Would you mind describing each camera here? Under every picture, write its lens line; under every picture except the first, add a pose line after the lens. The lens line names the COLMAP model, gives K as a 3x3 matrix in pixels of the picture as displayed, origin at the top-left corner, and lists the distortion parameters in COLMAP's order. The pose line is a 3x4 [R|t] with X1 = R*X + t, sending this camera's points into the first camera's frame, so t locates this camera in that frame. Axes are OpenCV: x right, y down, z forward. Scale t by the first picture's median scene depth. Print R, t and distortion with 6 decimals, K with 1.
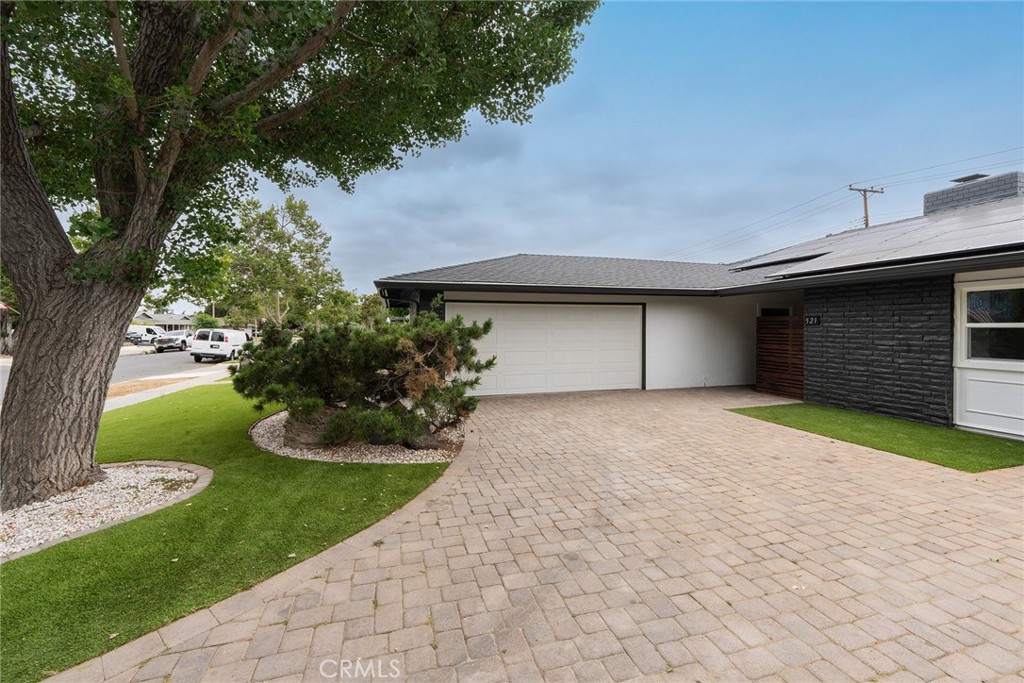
lens RADIAL K [[417.2, 0, 513.9], [0, 417.2, 331.6], [0, 0, 1]] dist [0.002167, 0.000228]
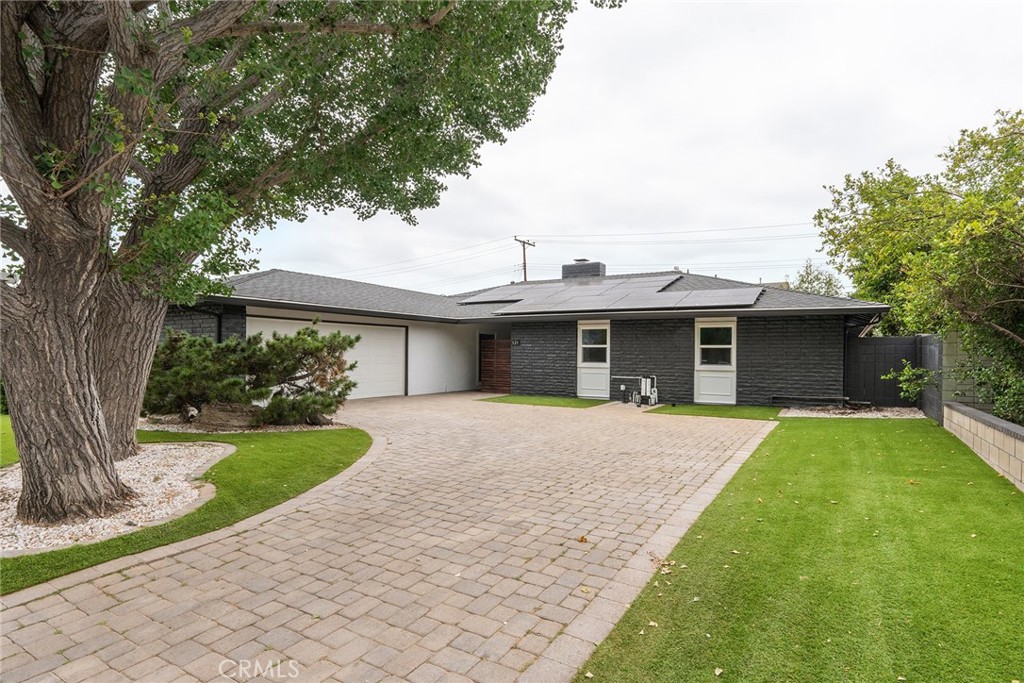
lens RADIAL K [[484.1, 0, 511.0], [0, 484.1, 314.0], [0, 0, 1]] dist [-0.000659, -0.000412]
pose [[0.774894, 0.063058, 0.628938, -0.421075], [-0.008132, 0.995924, -0.089834, 0.027811], [-0.632039, 0.064497, 0.772248, -0.381123]]
